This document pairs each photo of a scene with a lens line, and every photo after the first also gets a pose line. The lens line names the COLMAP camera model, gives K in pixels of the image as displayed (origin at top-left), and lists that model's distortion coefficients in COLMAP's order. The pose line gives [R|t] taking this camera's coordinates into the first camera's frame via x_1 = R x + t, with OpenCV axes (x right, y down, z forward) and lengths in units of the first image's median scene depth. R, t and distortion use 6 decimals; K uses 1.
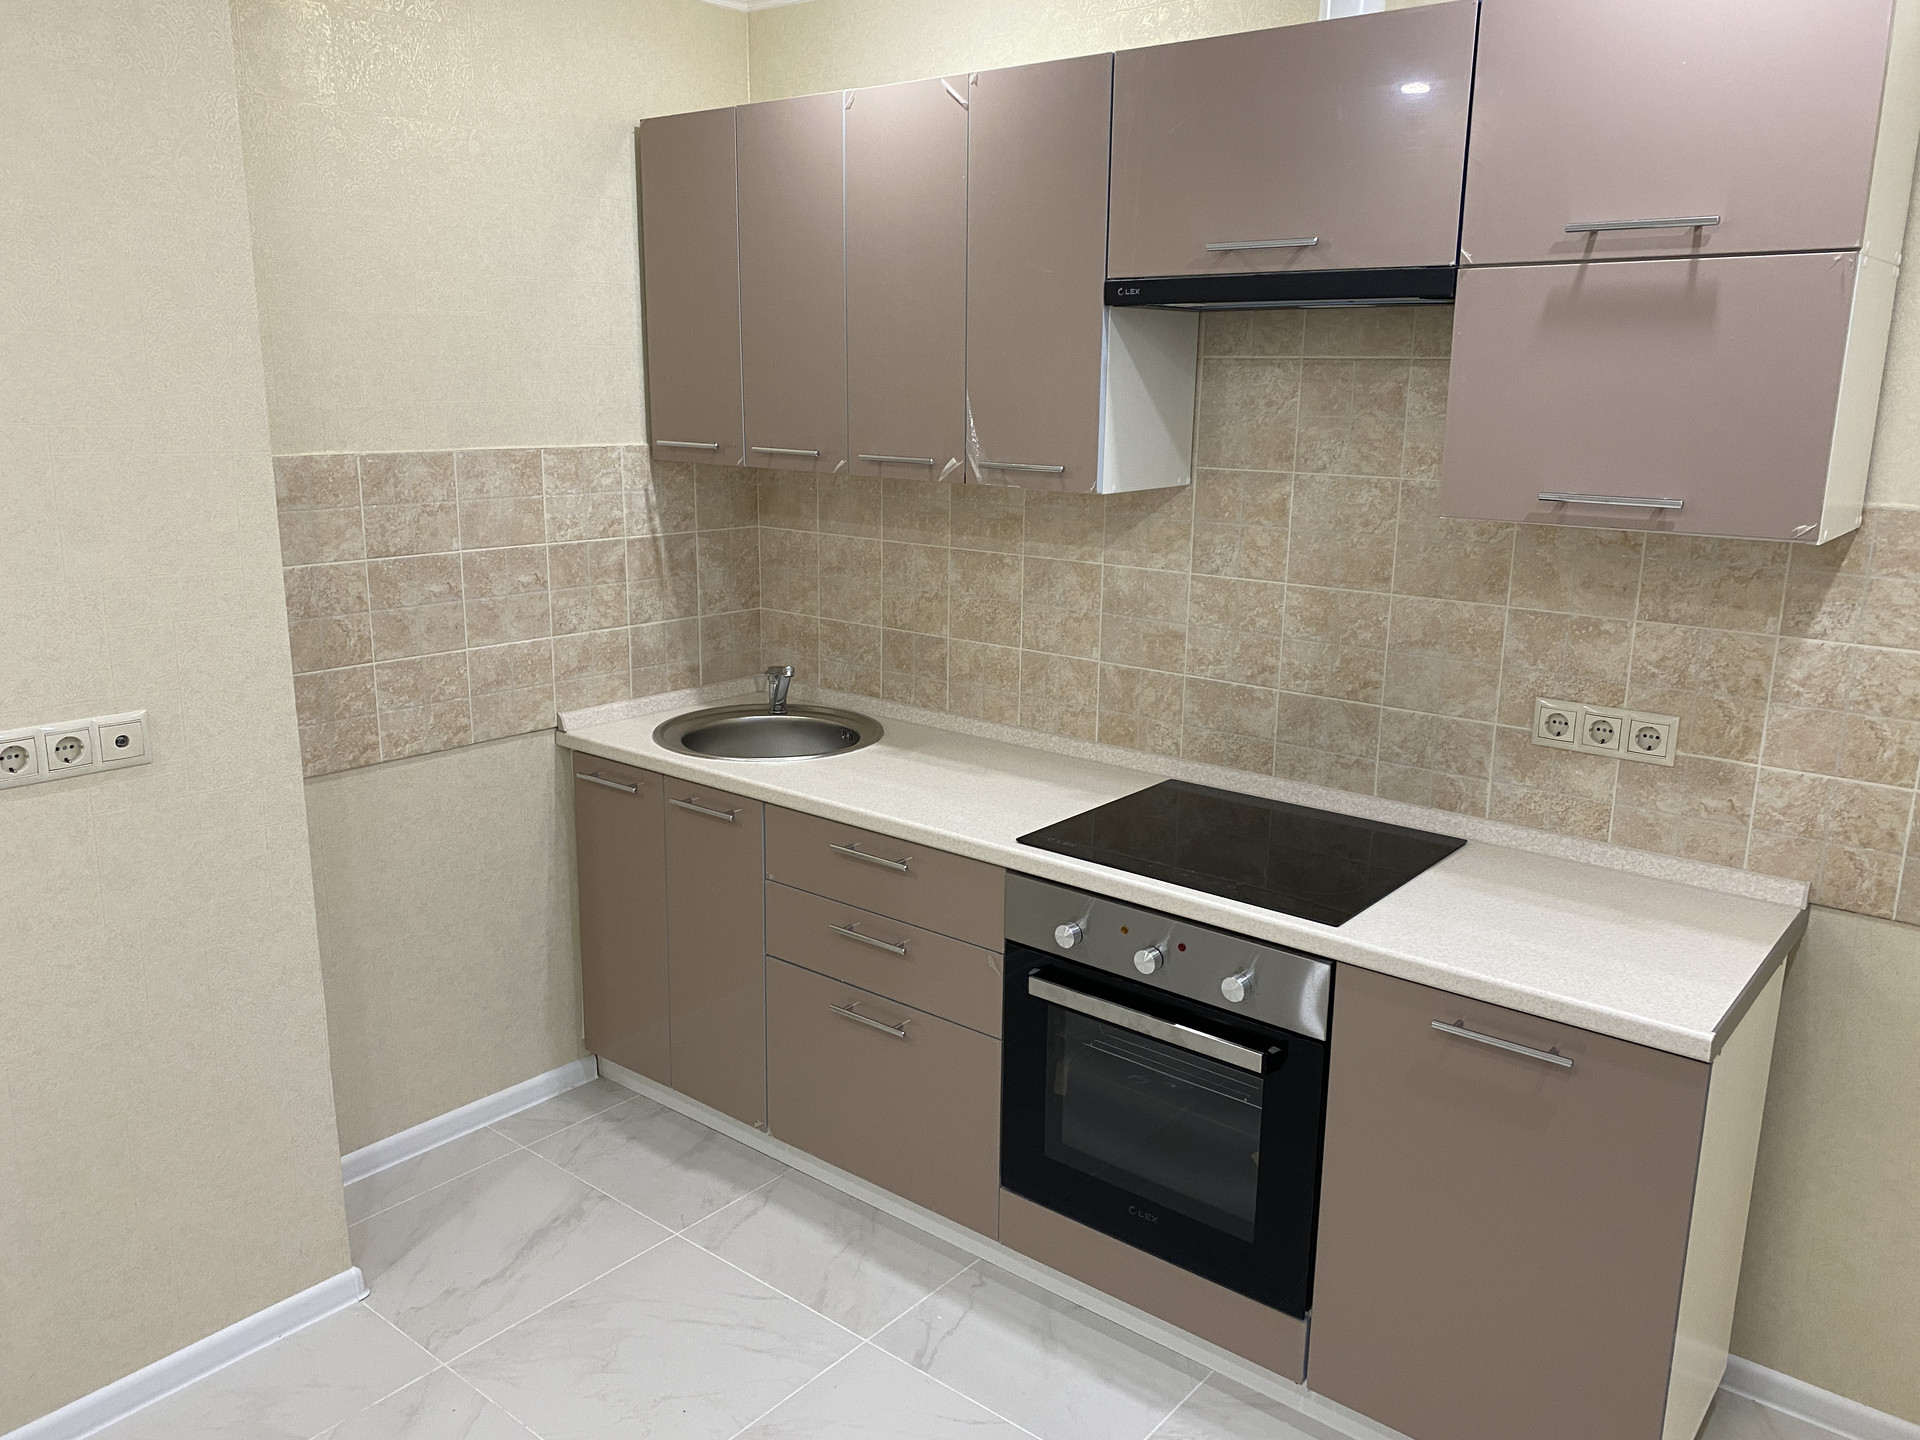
lens RADIAL K [[1467.0, 0, 960.0], [0, 1467.0, 720.0], [0, 0, 1]] dist [0.015193, -0.005696]
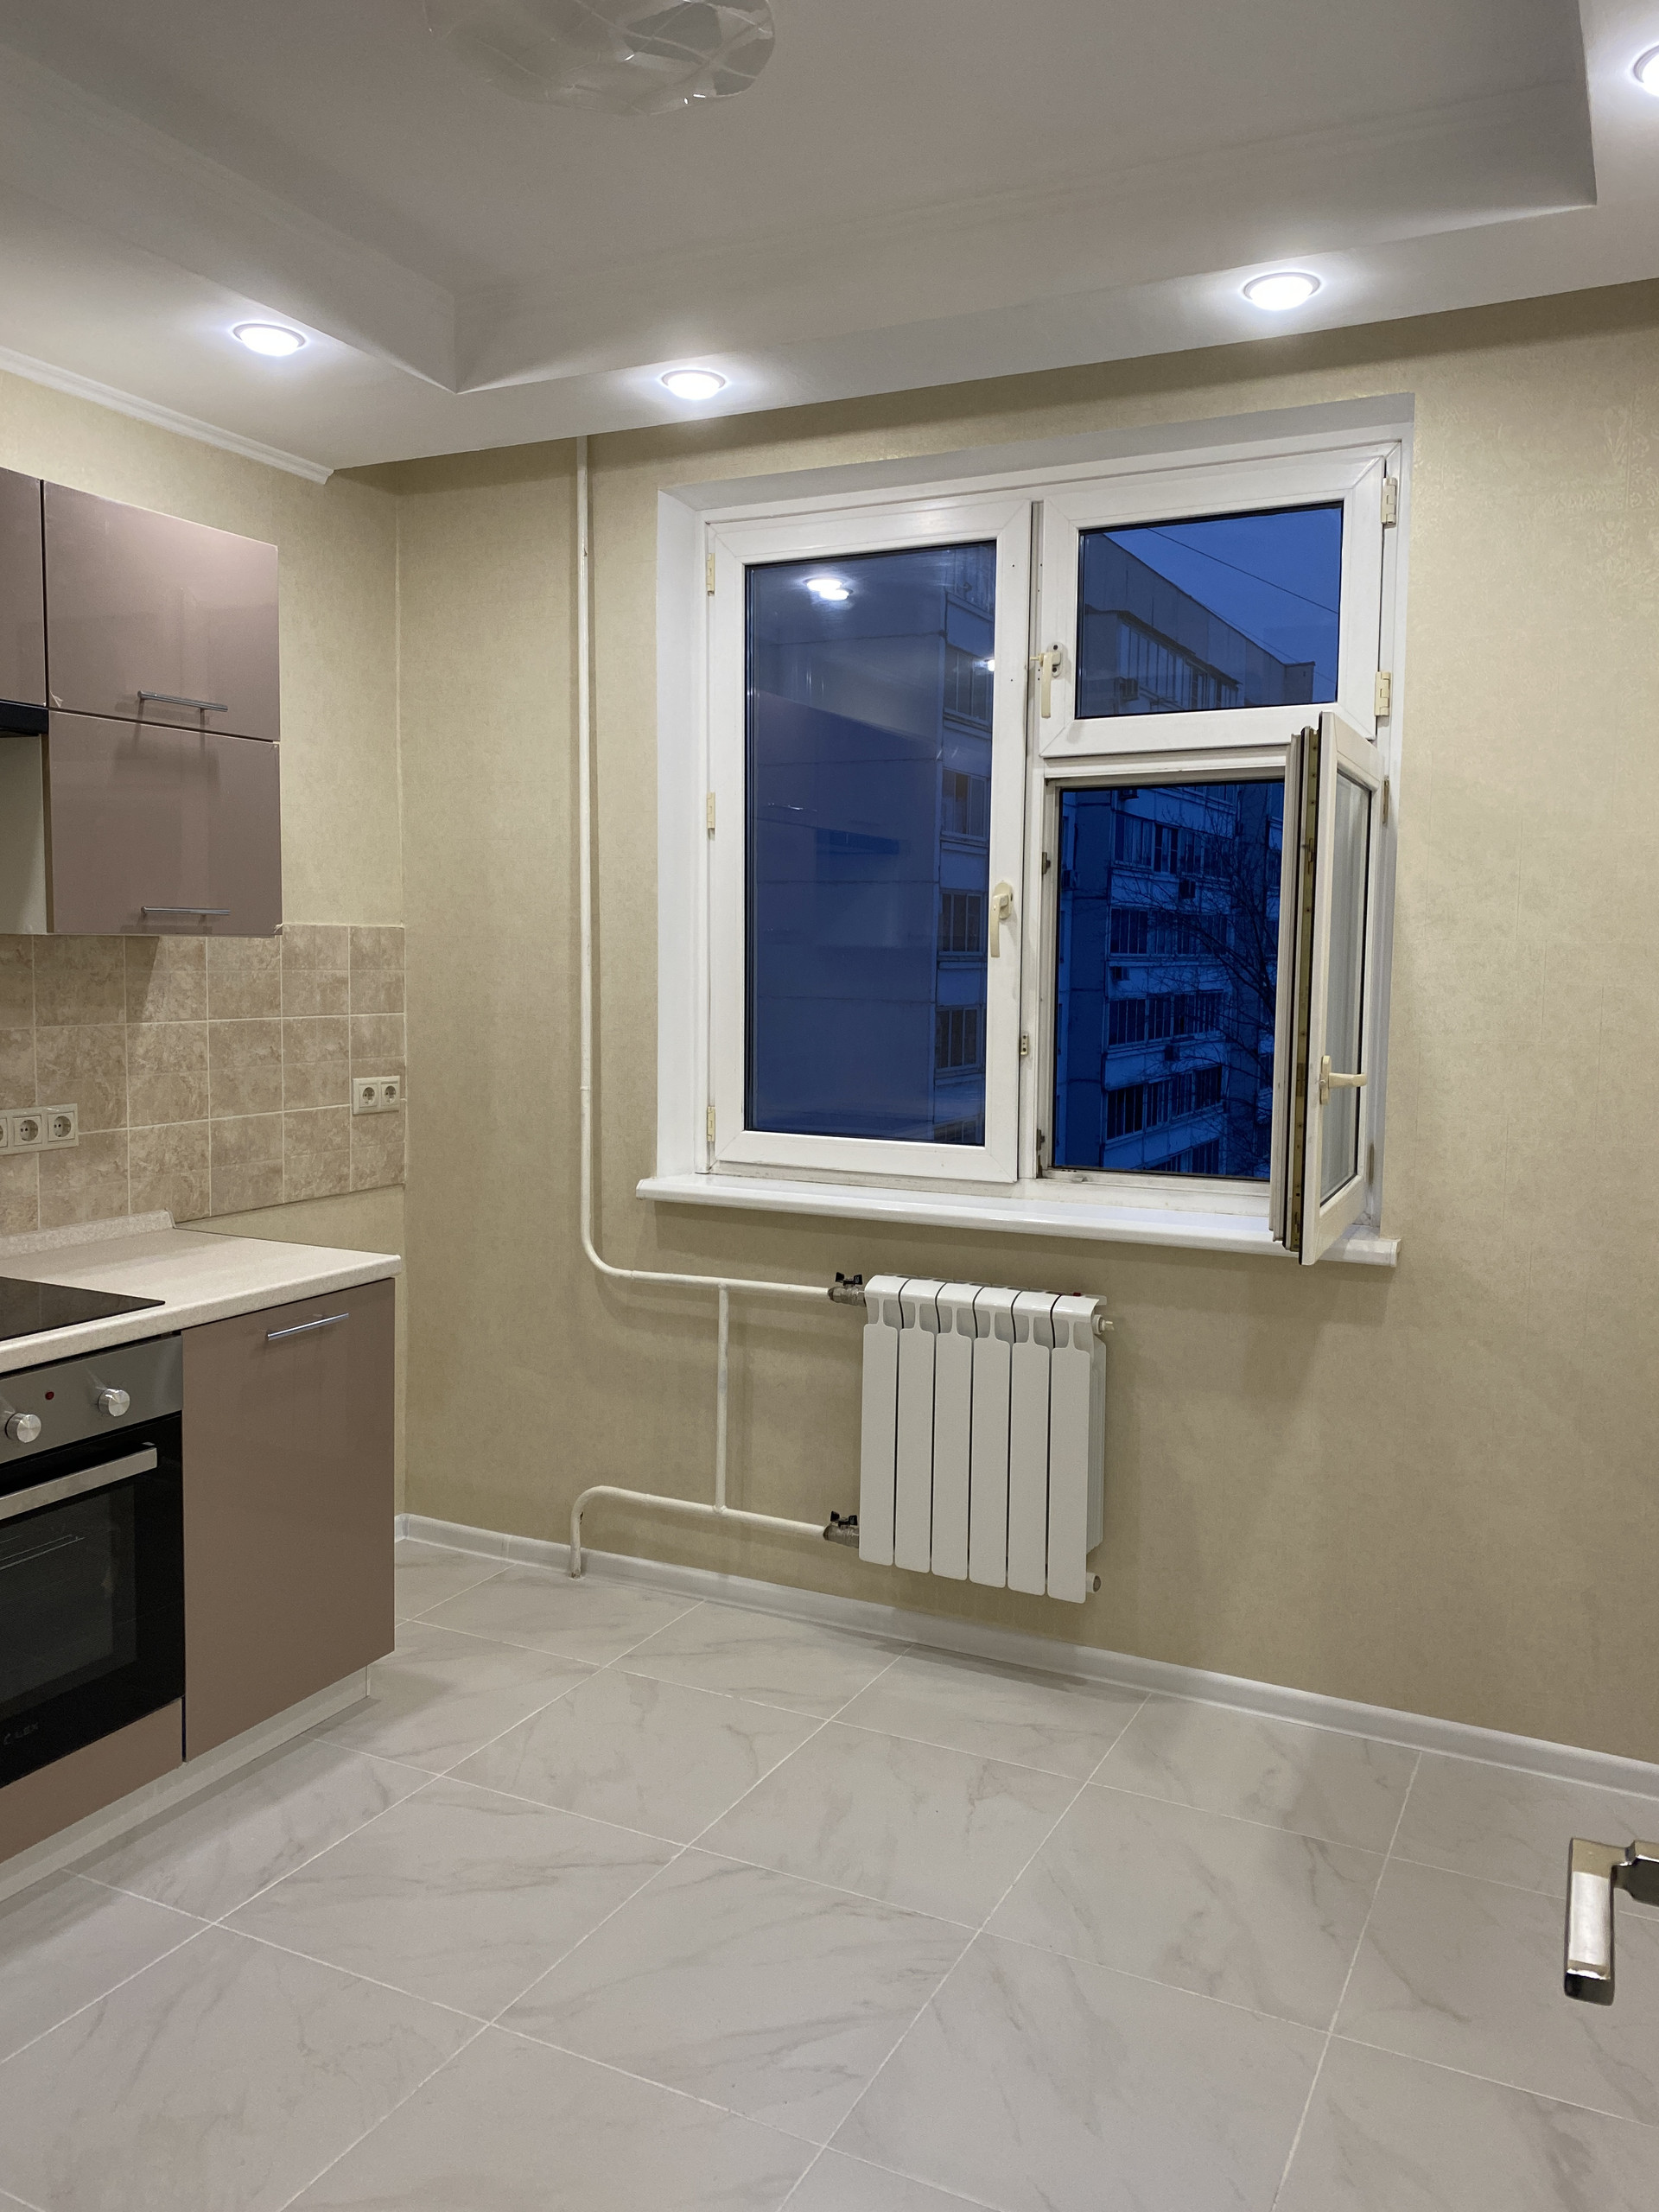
lens RADIAL K [[1690.1, 0, 829.5], [0, 1690.1, 1106.0], [0, 0, 1]] dist [0.015193, -0.005696]
pose [[-0.210861, -0.109914, 0.971317, -0.987312], [0.207202, 0.966053, 0.154299, -0.086501], [-0.955304, 0.233794, -0.180929, 0.684759]]
